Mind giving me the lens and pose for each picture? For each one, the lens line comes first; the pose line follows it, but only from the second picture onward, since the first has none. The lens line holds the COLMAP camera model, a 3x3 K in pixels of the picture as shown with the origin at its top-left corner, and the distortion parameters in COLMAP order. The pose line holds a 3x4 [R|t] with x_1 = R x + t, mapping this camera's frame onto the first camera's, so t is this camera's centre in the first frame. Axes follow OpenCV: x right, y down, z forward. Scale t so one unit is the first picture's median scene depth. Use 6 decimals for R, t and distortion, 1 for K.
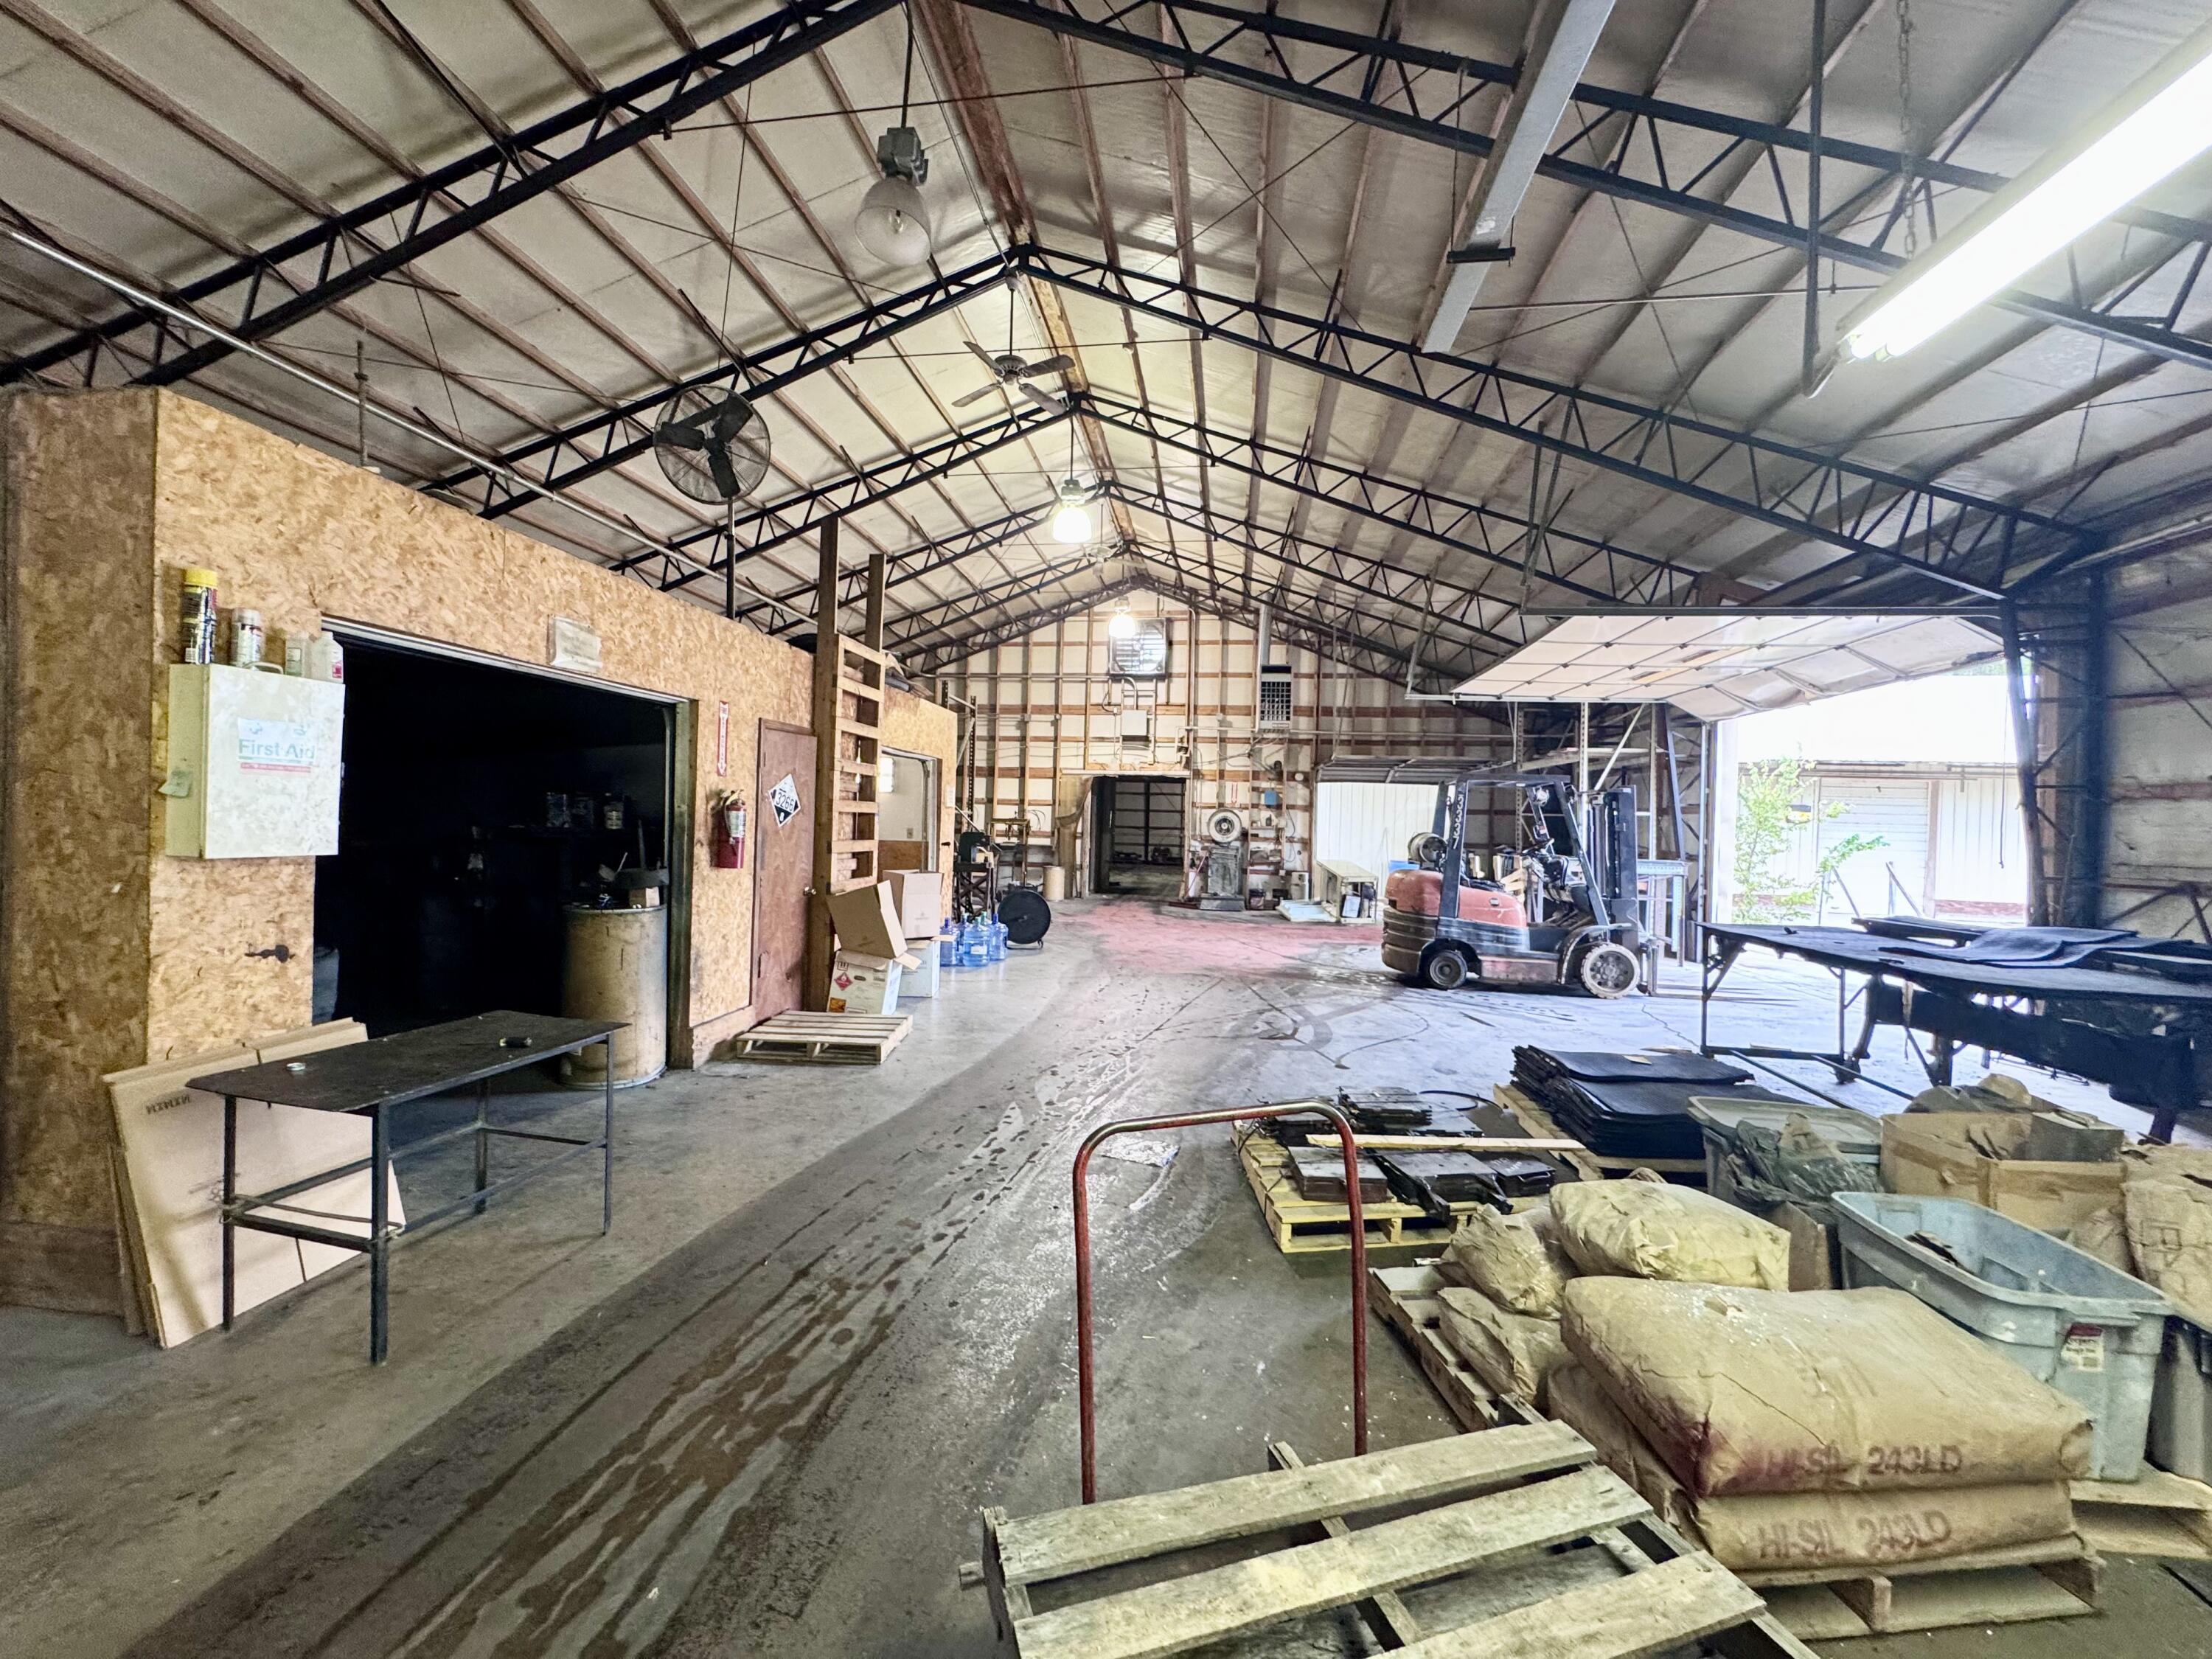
lens RADIAL K [[885.0, 0, 1101.6], [0, 885.0, 826.2], [0, 0, 1]] dist [-0.001761, -0.000257]
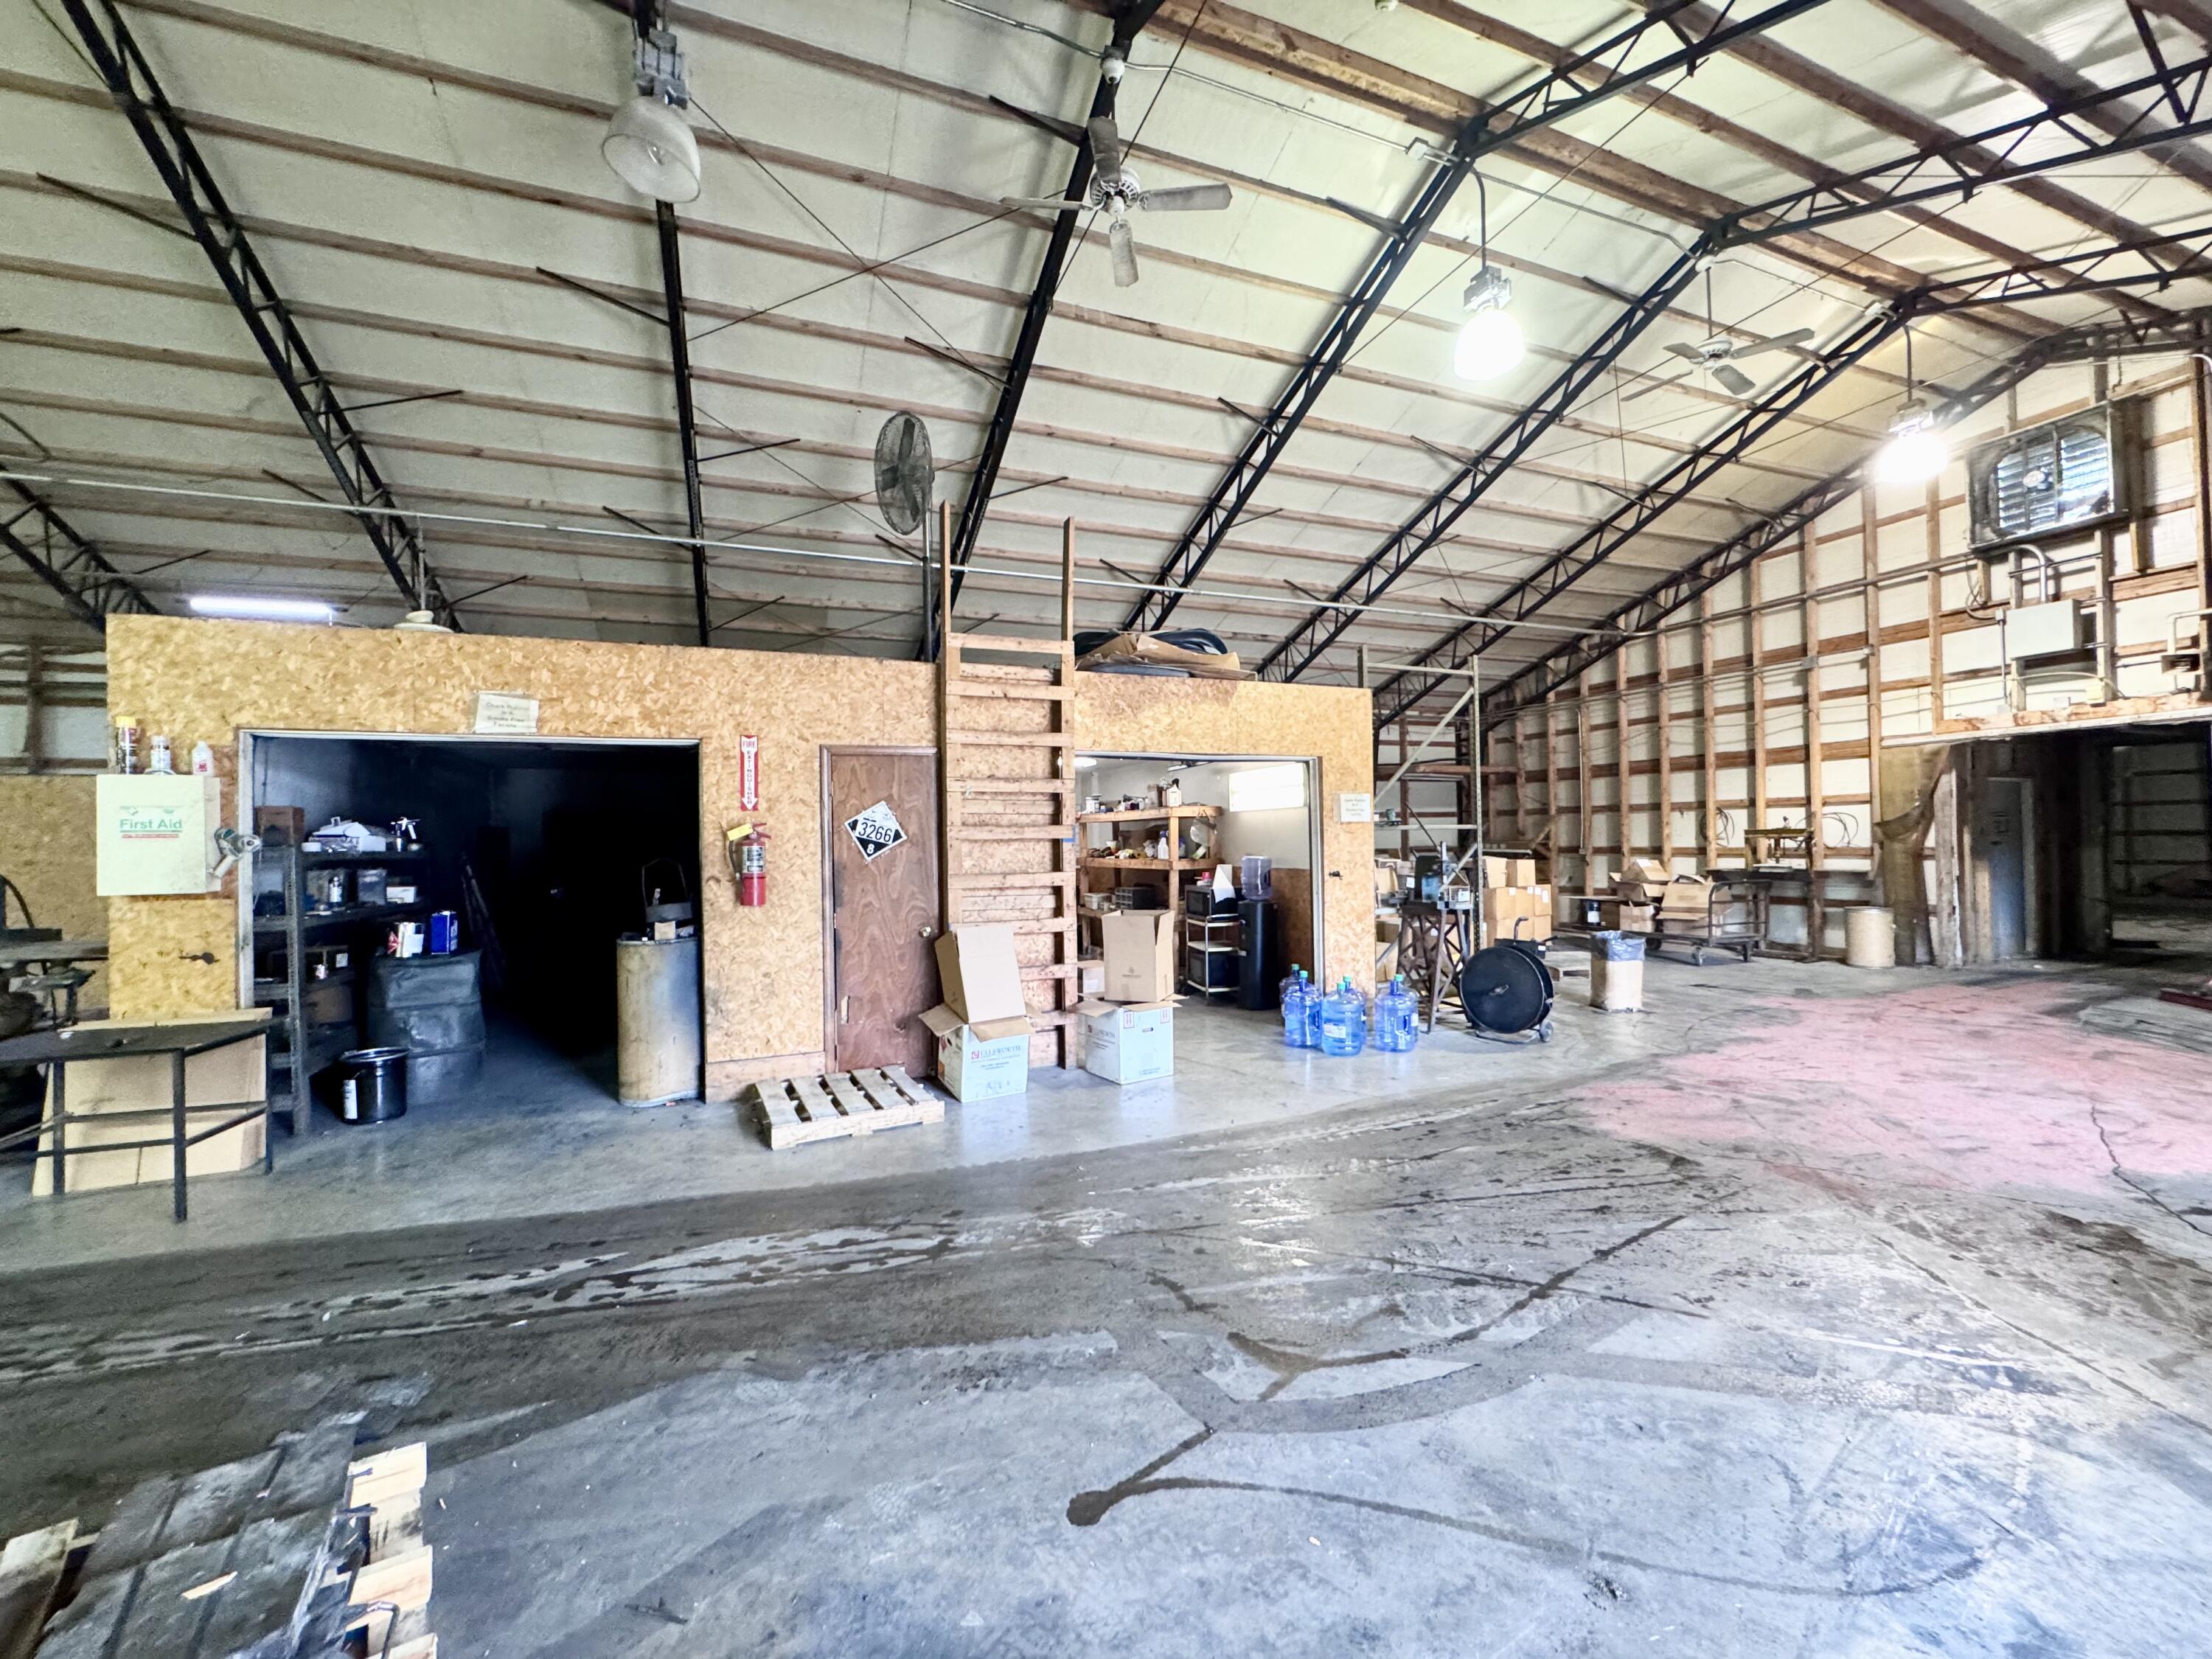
lens RADIAL K [[877.6, 0, 1107.4], [0, 877.6, 835.9], [0, 0, 1]] dist [-0.003249, -0.000679]
pose [[0.496805, -0.041954, -0.866848, 0.198482], [0.026264, 0.999100, -0.033303, 0.004544], [0.867465, -0.006222, 0.497460, 0.279261]]
